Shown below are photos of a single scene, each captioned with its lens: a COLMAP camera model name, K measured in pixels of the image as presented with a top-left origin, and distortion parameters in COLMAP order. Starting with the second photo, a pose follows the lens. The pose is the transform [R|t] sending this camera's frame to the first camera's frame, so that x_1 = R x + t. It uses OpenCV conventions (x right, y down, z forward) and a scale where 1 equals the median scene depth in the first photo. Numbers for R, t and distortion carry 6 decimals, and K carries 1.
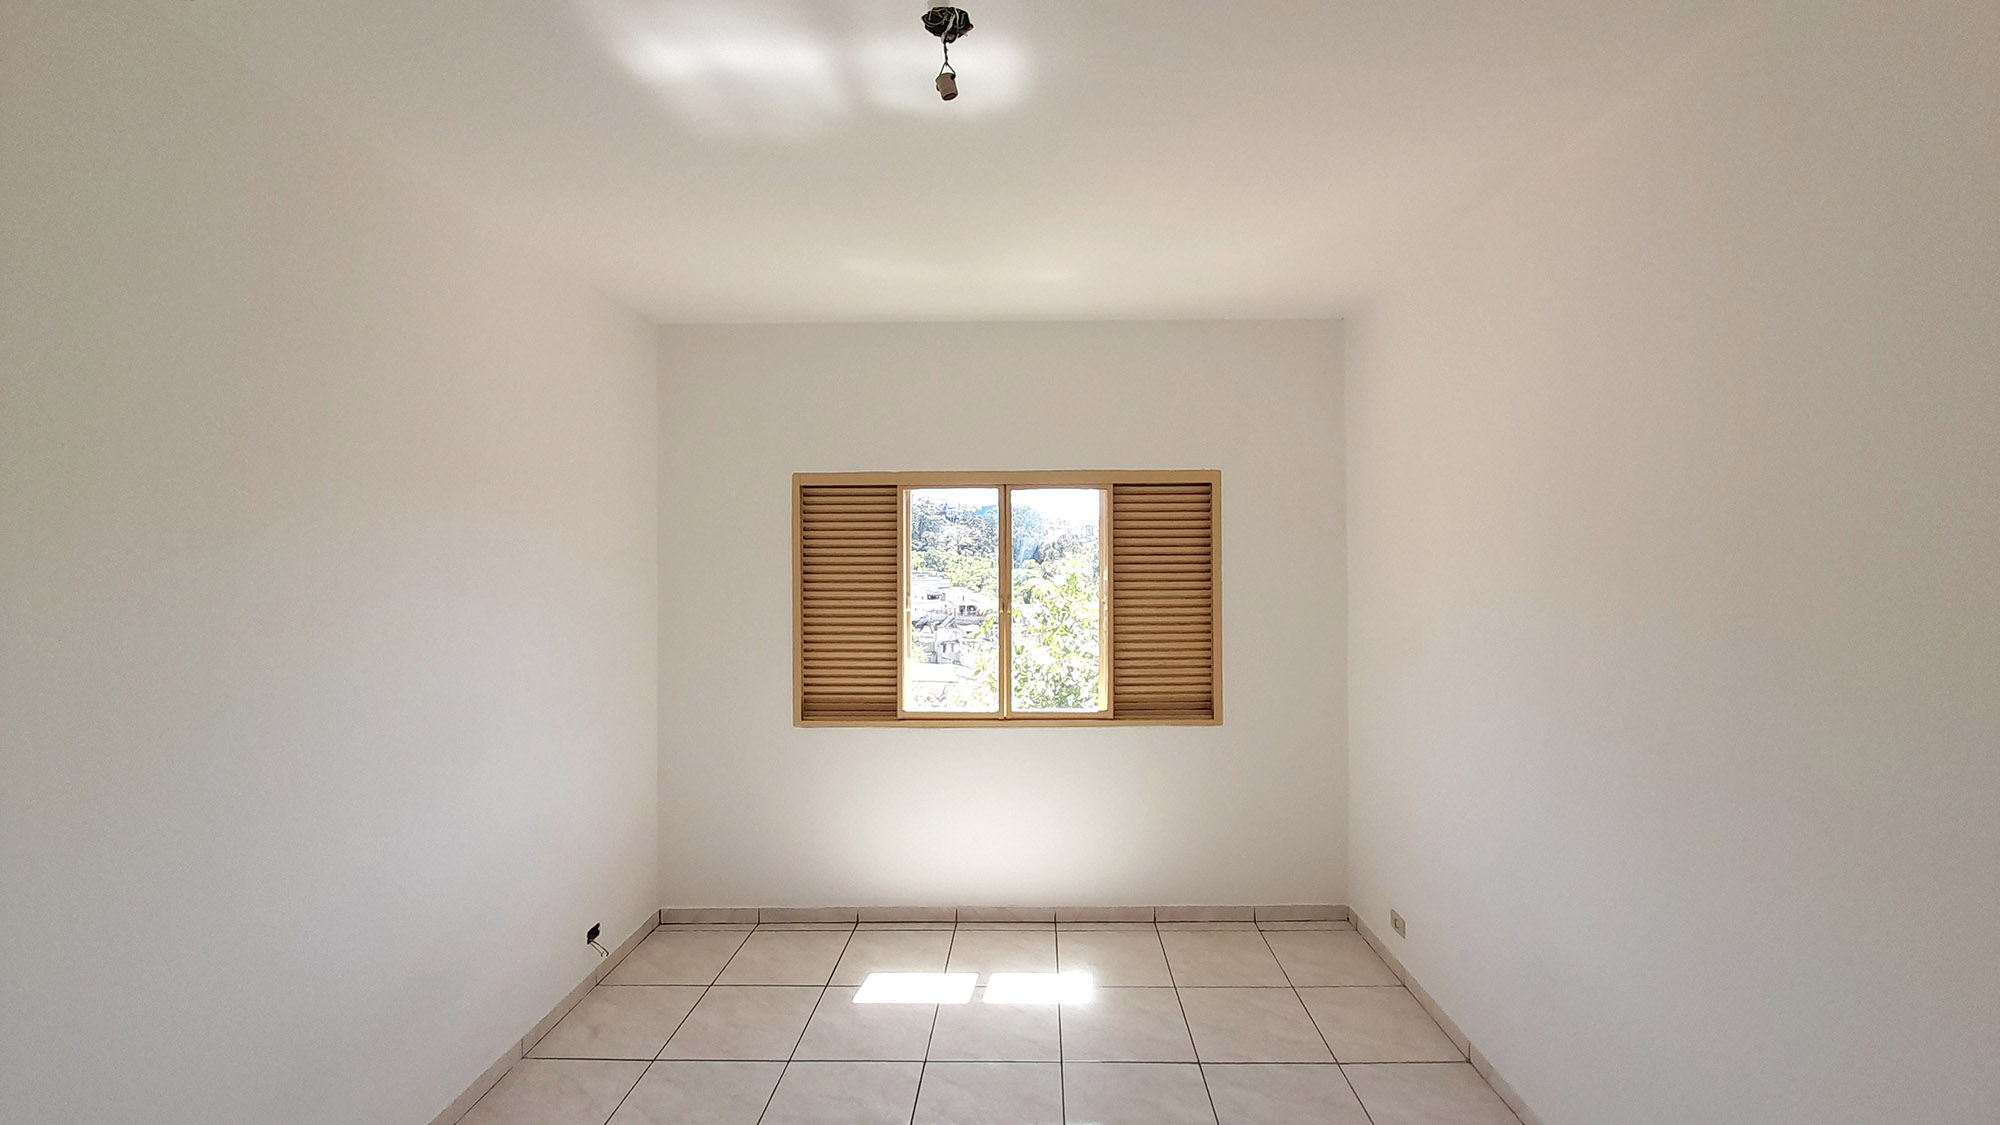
lens RADIAL K [[778.0, 0, 1010.8], [0, 778.0, 560.4], [0, 0, 1]] dist [-0.002665, -0.000727]
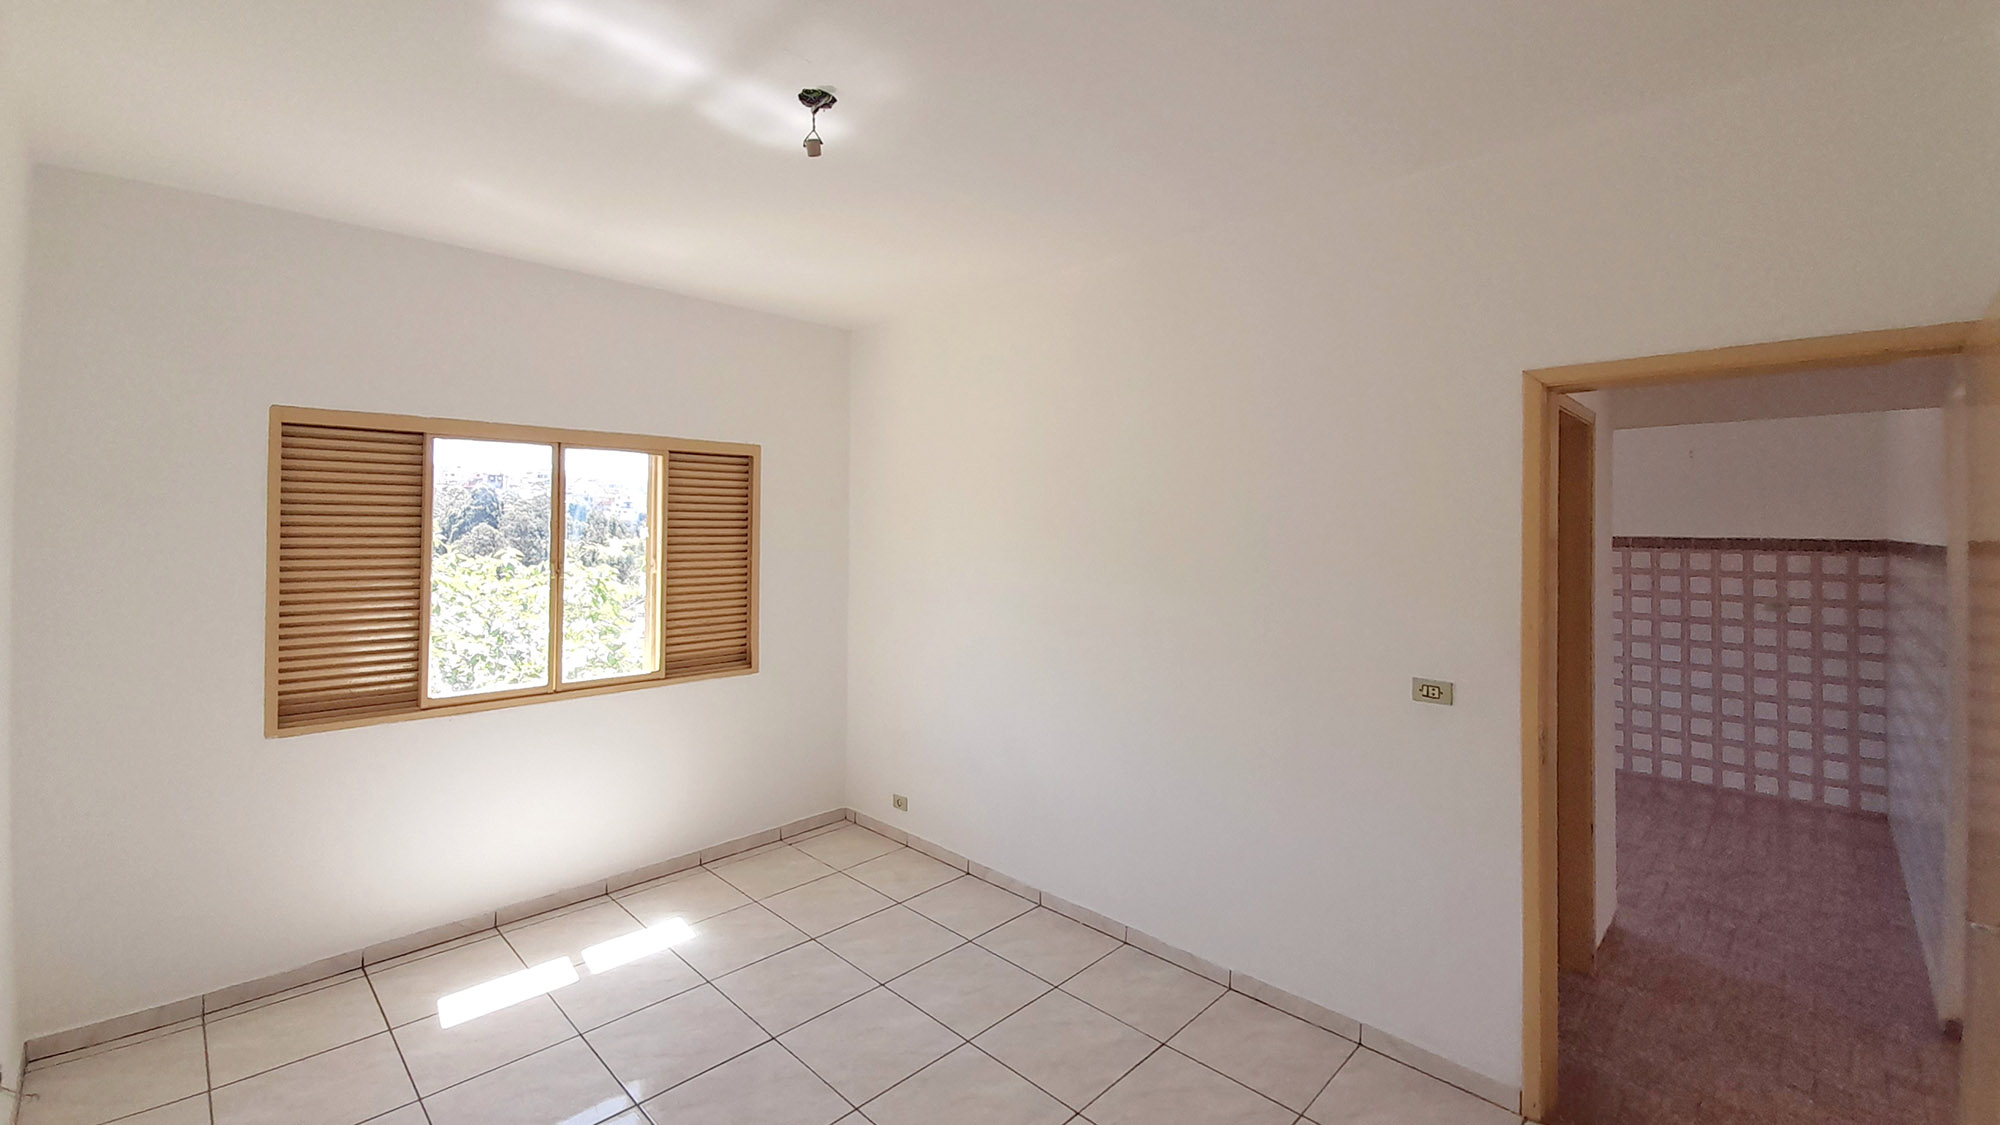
lens RADIAL K [[804.9, 0, 993.7], [0, 804.9, 524.6], [0, 0, 1]] dist [-0.011105, -0.000417]
pose [[0.688898, 0.011543, 0.724767, -0.352130], [-0.007283, 0.999933, -0.009002, 0.006888], [-0.724822, 0.000923, 0.688936, -0.049284]]
